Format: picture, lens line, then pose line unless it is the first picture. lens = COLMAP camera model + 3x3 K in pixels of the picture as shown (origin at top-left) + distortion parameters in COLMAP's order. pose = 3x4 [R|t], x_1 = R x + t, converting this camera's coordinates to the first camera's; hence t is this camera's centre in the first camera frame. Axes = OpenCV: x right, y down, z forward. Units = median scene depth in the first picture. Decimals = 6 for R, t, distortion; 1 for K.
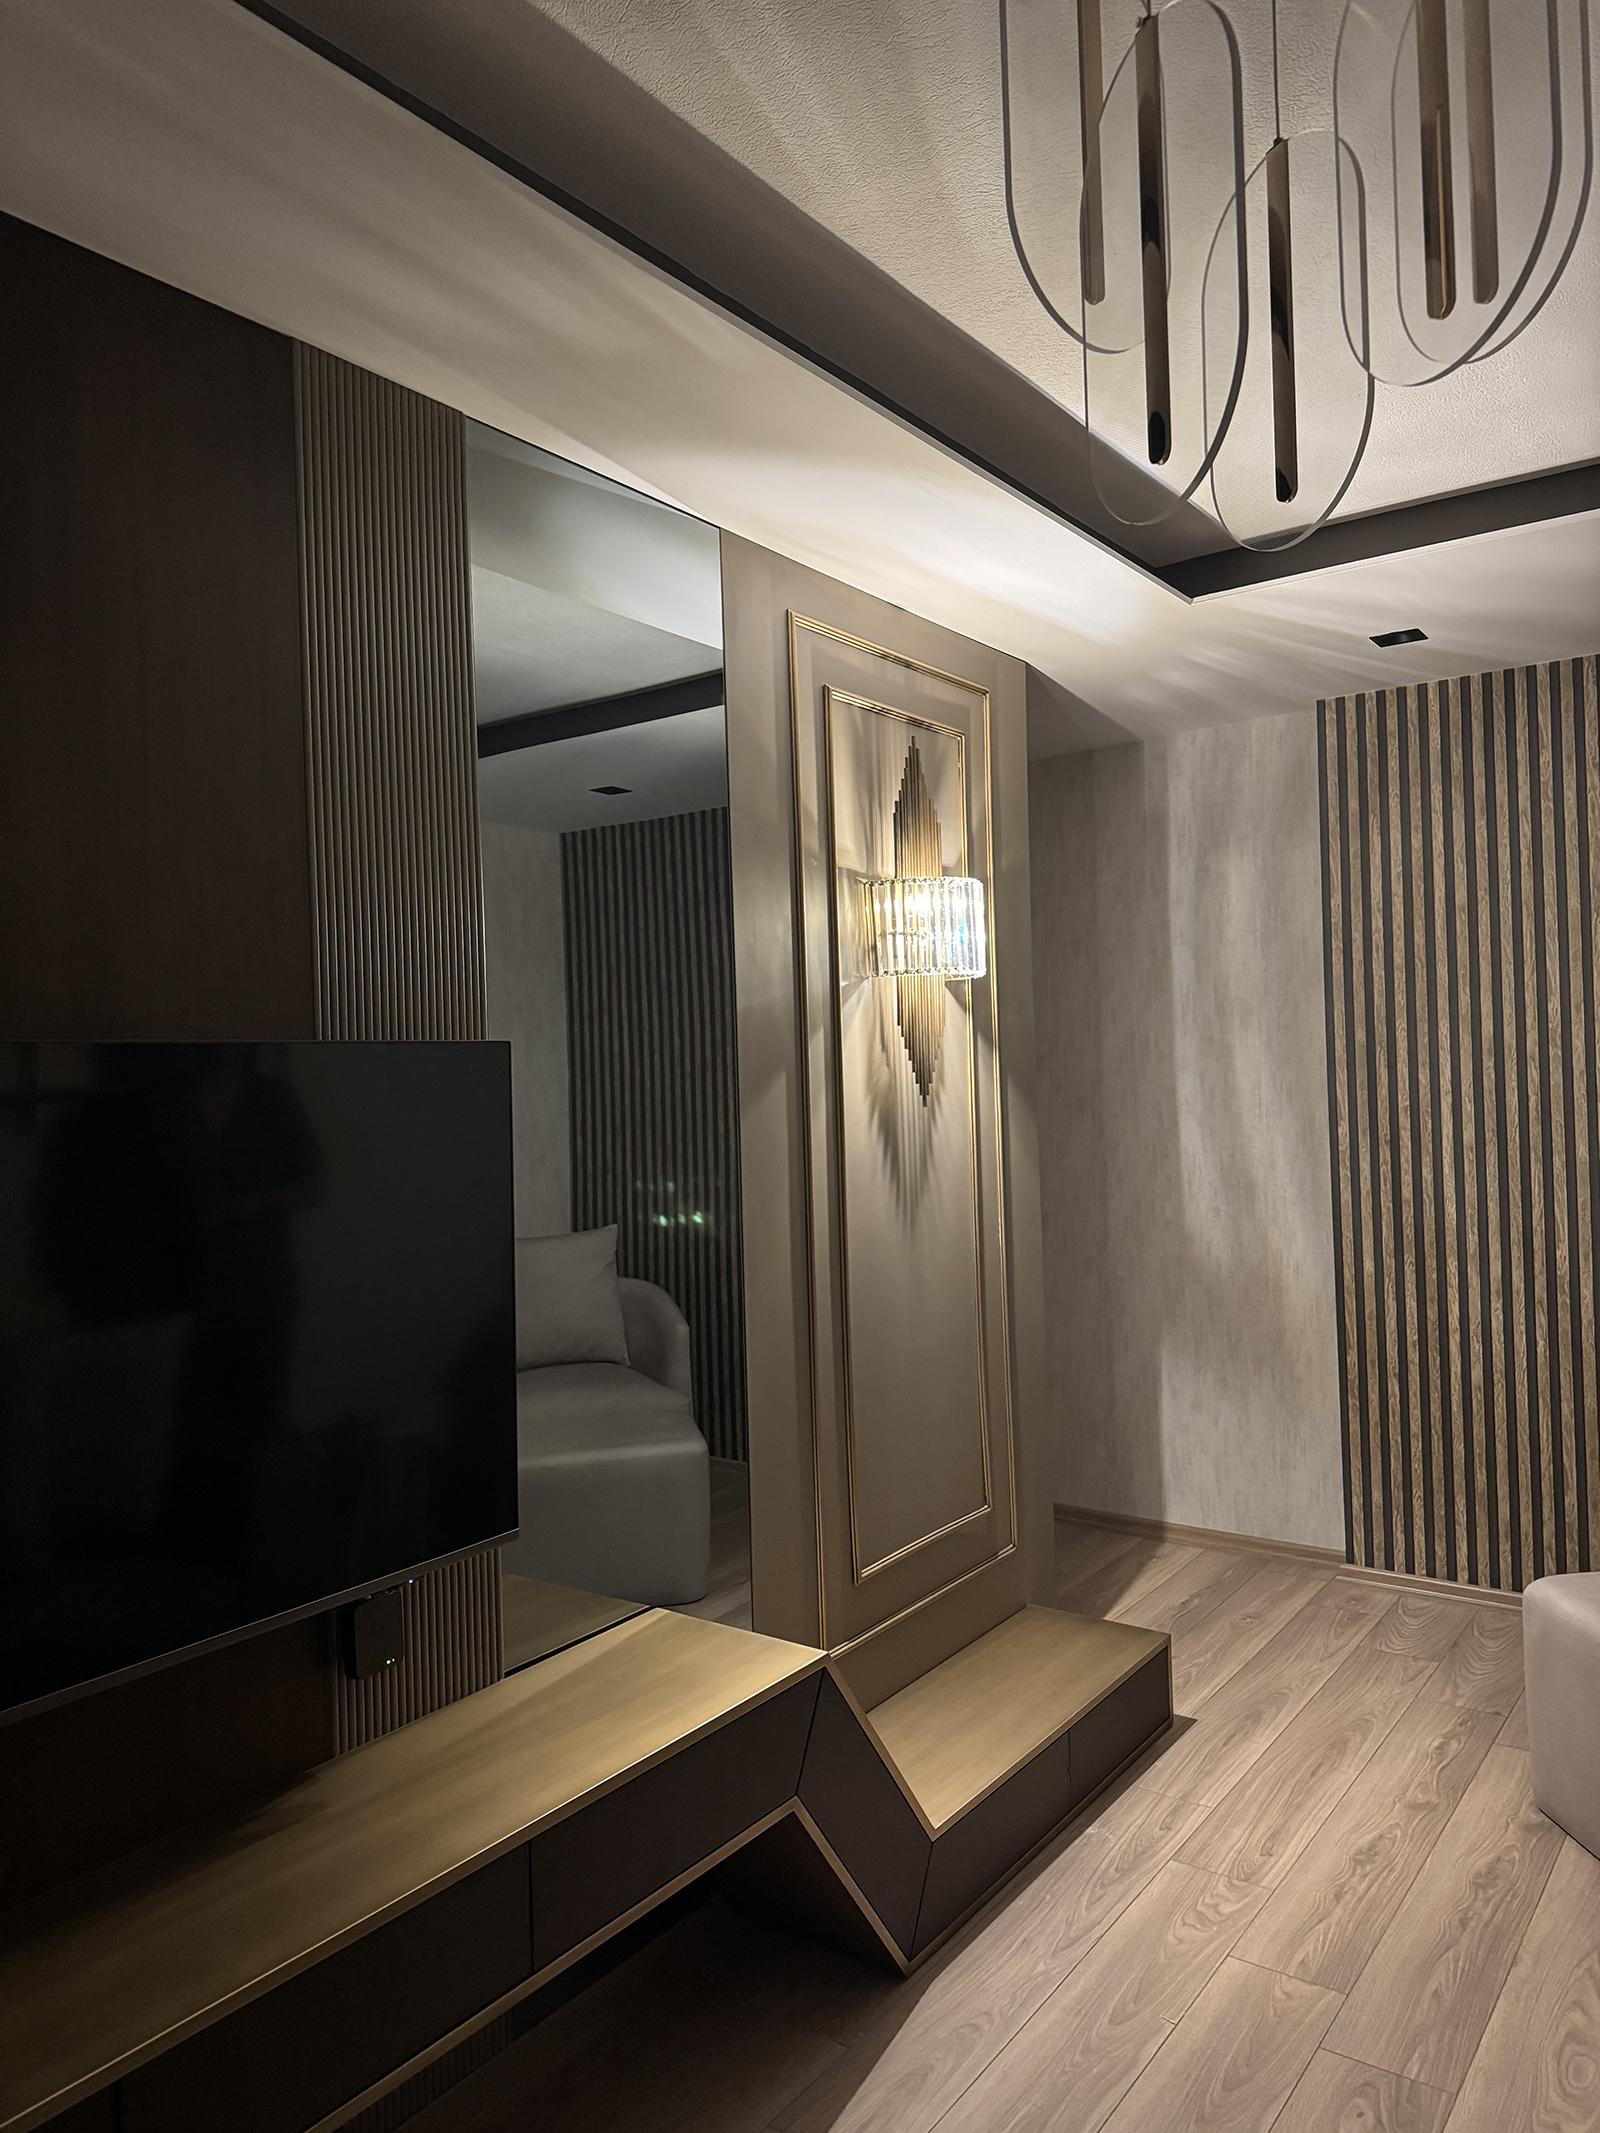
lens RADIAL K [[1495.3, 0, 793.6], [0, 1495.3, 1073.6], [0, 0, 1]] dist [0.040178, -0.047932]
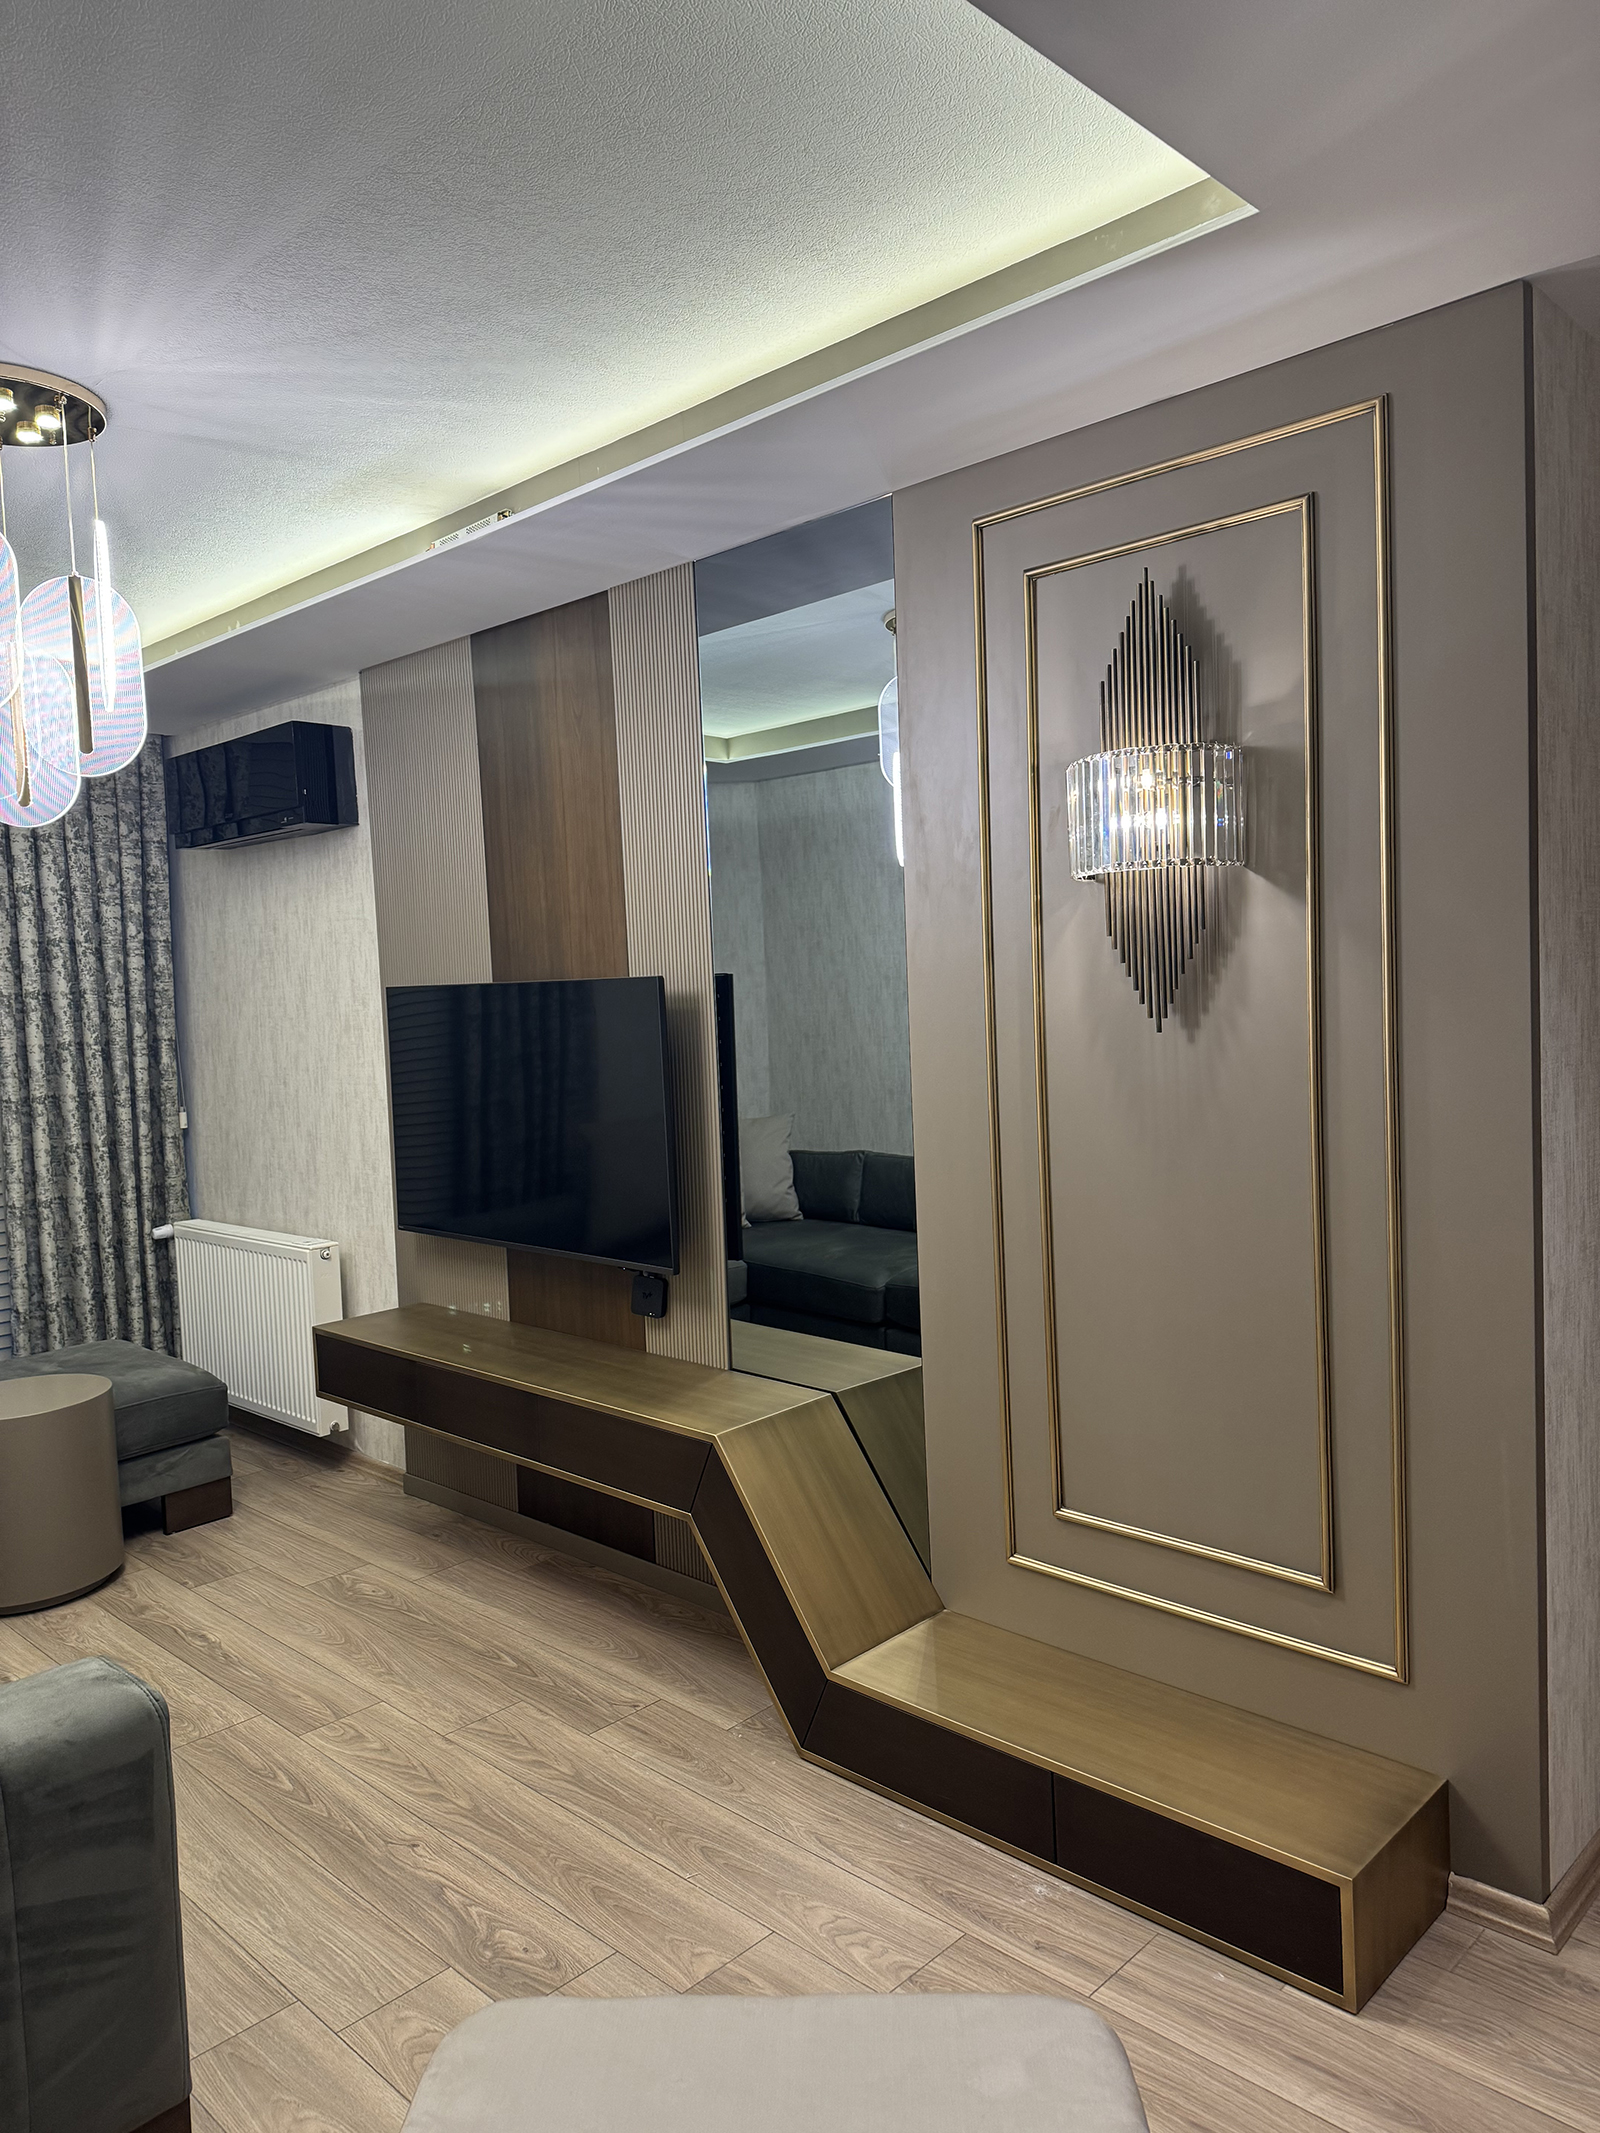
lens RADIAL K [[1495.3, 0, 802.6], [0, 1495.3, 1049.0], [0, 0, 1]] dist [0.040178, -0.047932]
pose [[-0.135063, 0.093608, -0.986405, 1.151324], [0.049977, 0.994904, 0.087571, -0.063194], [0.989576, -0.037470, -0.139053, 1.136064]]
